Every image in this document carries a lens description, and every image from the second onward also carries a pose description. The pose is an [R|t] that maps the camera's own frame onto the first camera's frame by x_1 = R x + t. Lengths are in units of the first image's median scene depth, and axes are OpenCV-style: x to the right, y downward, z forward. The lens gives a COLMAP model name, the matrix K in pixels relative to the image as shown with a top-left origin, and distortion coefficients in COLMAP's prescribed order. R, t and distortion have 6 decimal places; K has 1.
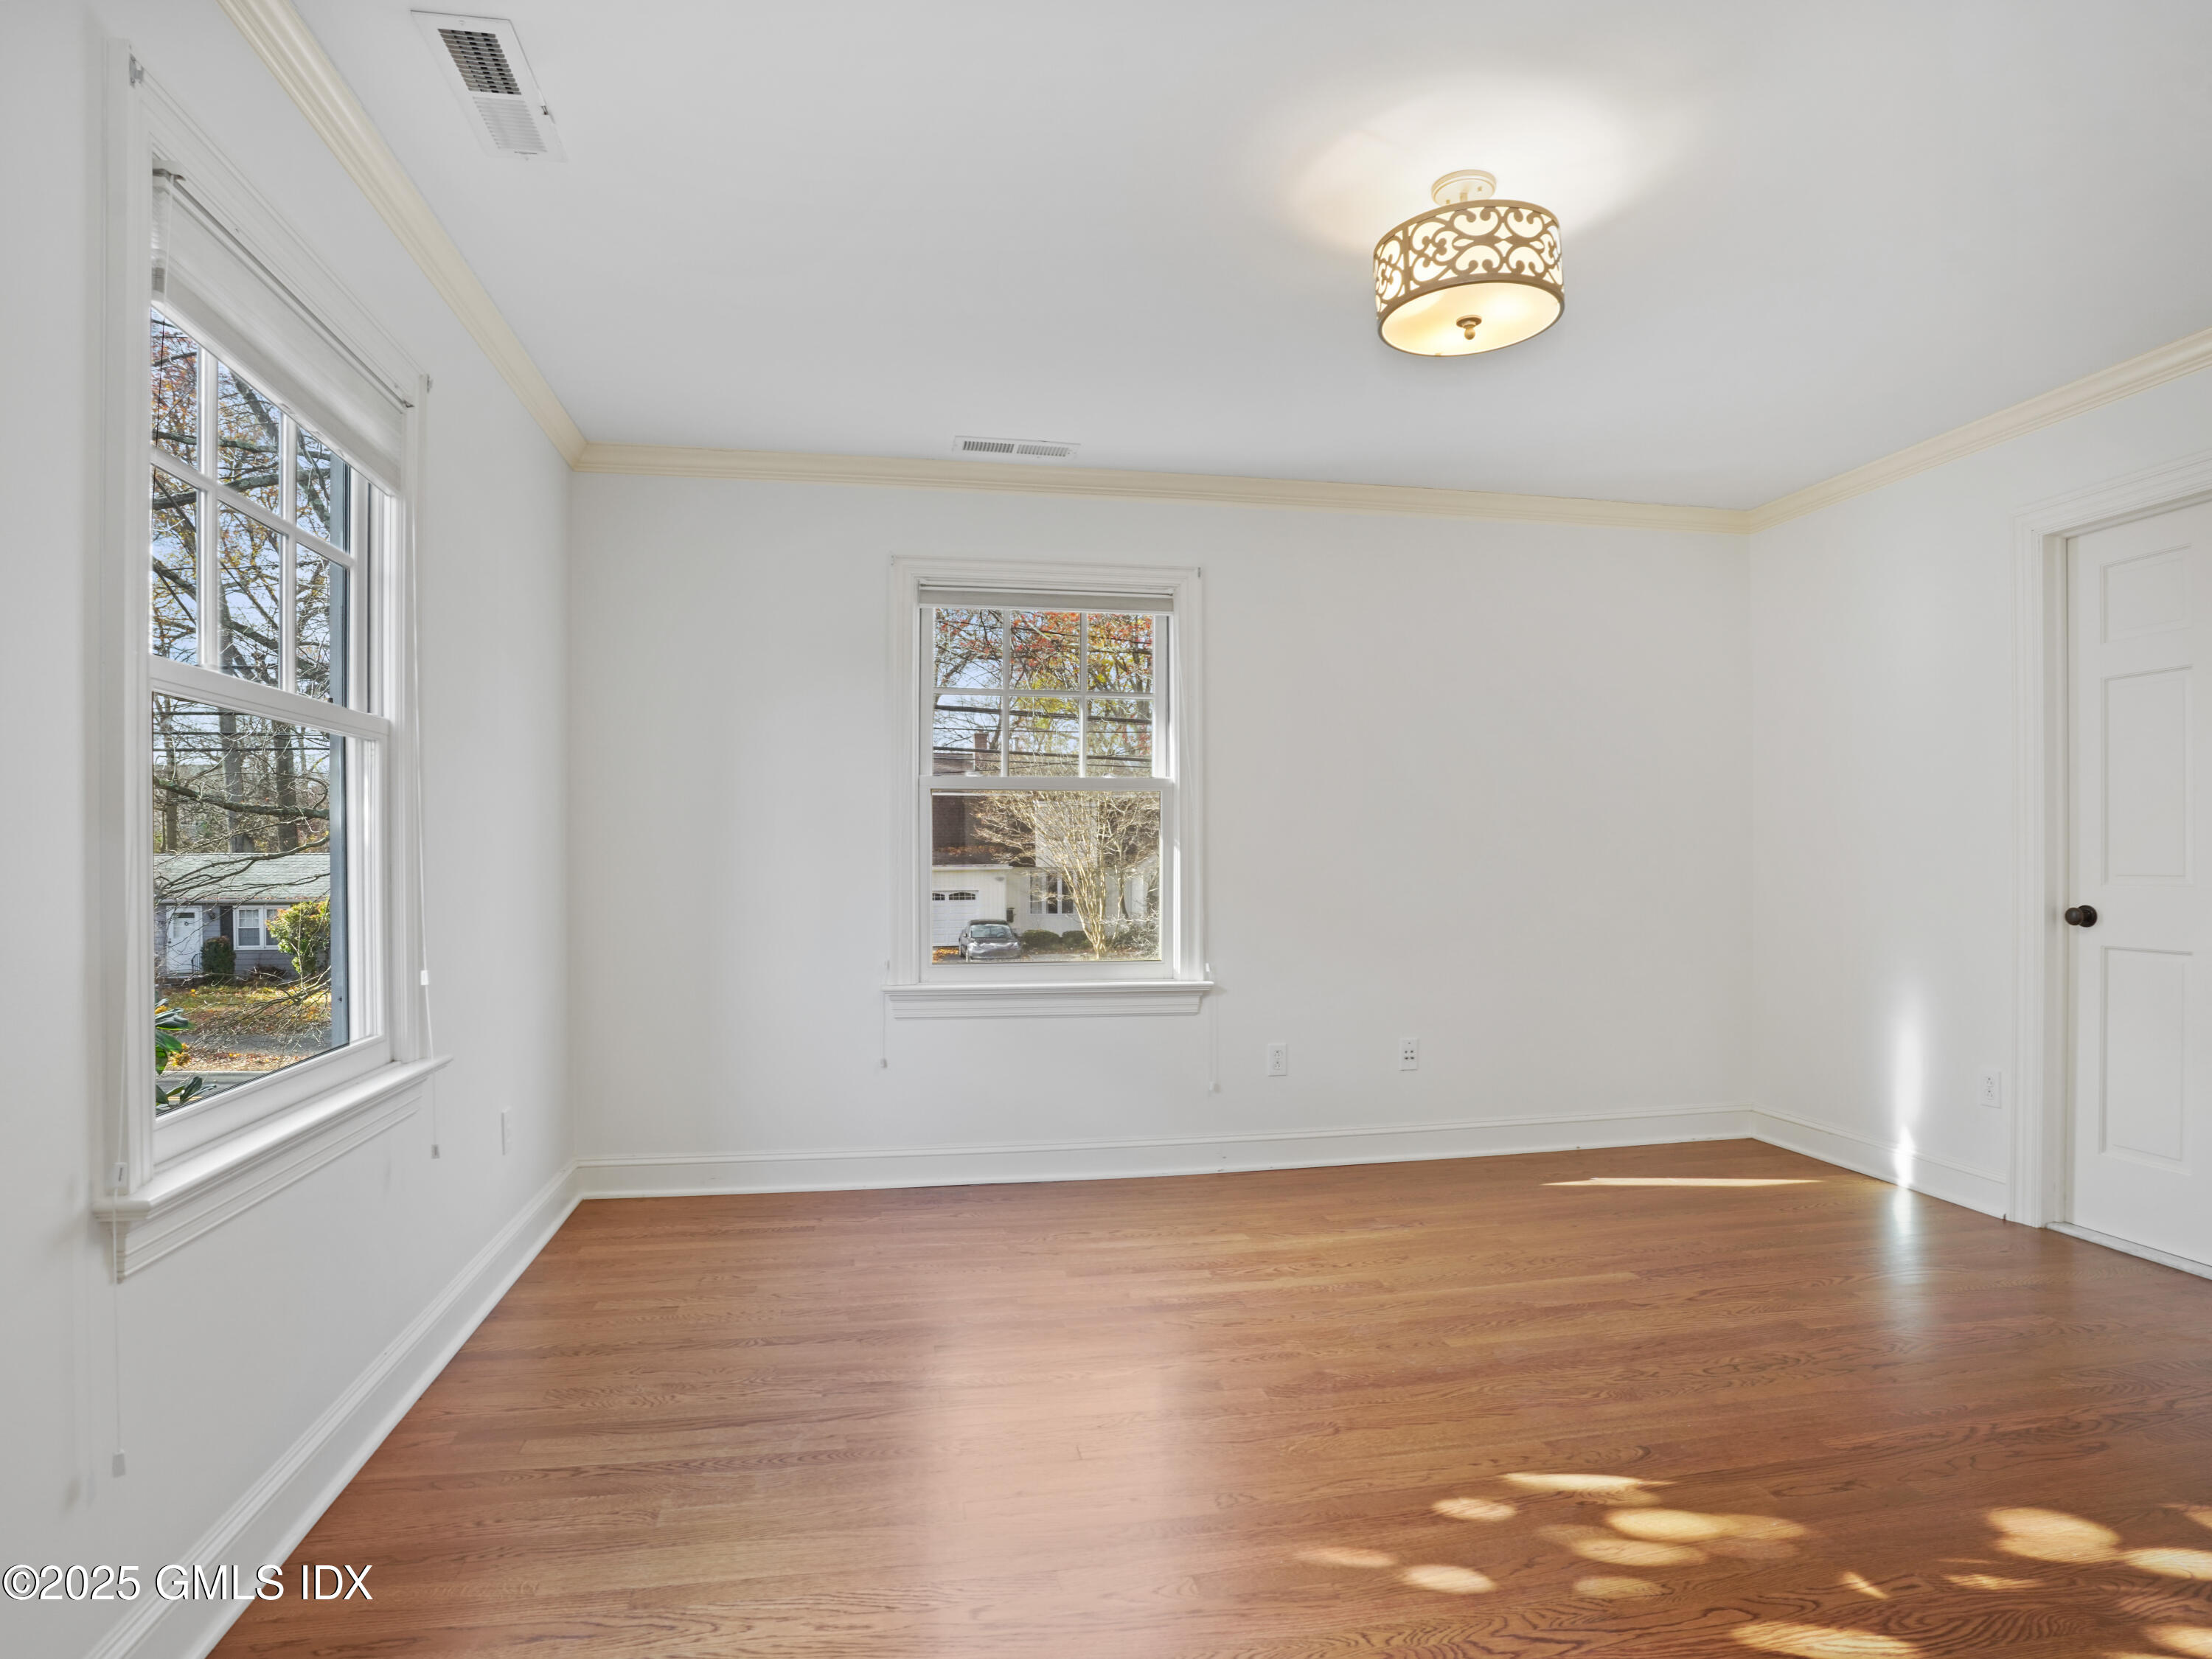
lens RADIAL K [[1211.8, 0, 1098.8], [0, 1211.8, 858.5], [0, 0, 1]] dist [-0.090477, 0.043110]
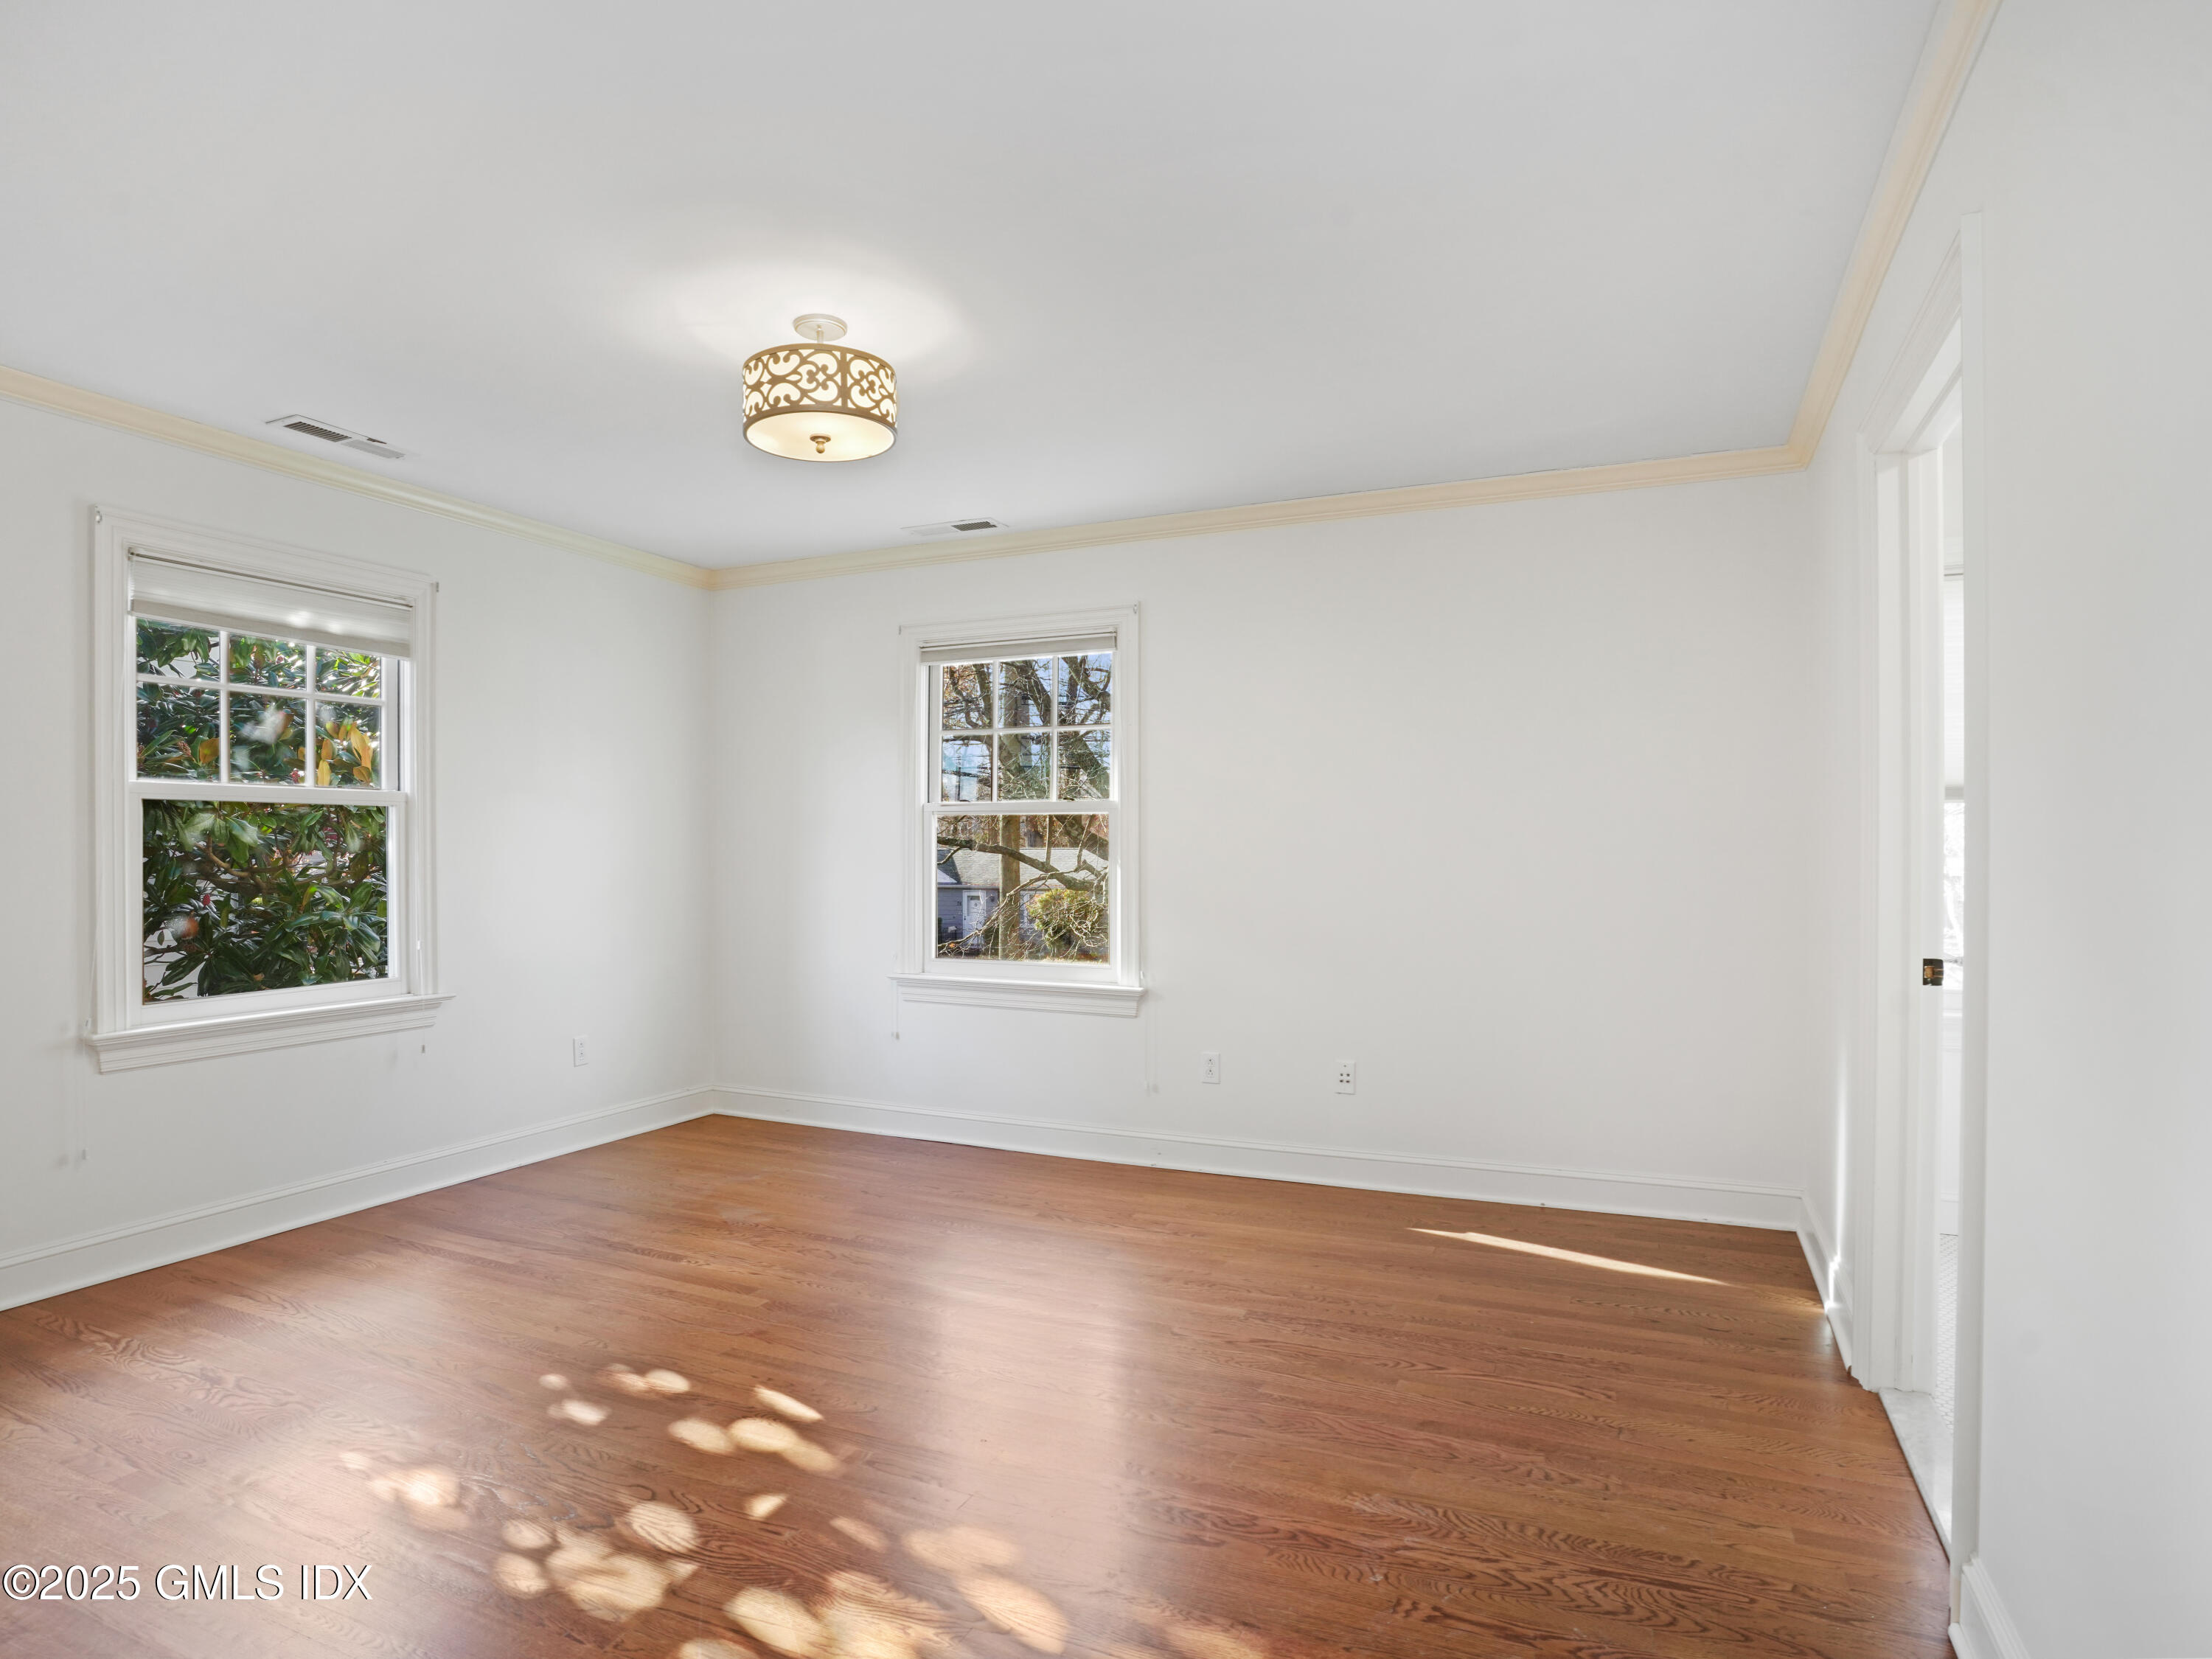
lens RADIAL K [[1211.8, 0, 1098.8], [0, 1211.8, 858.5], [0, 0, 1]] dist [-0.090477, 0.043110]
pose [[0.824388, 0.005442, -0.565999, 0.725856], [-0.002361, 0.999978, 0.006175, -0.022206], [0.566020, -0.003754, 0.824383, 0.096585]]
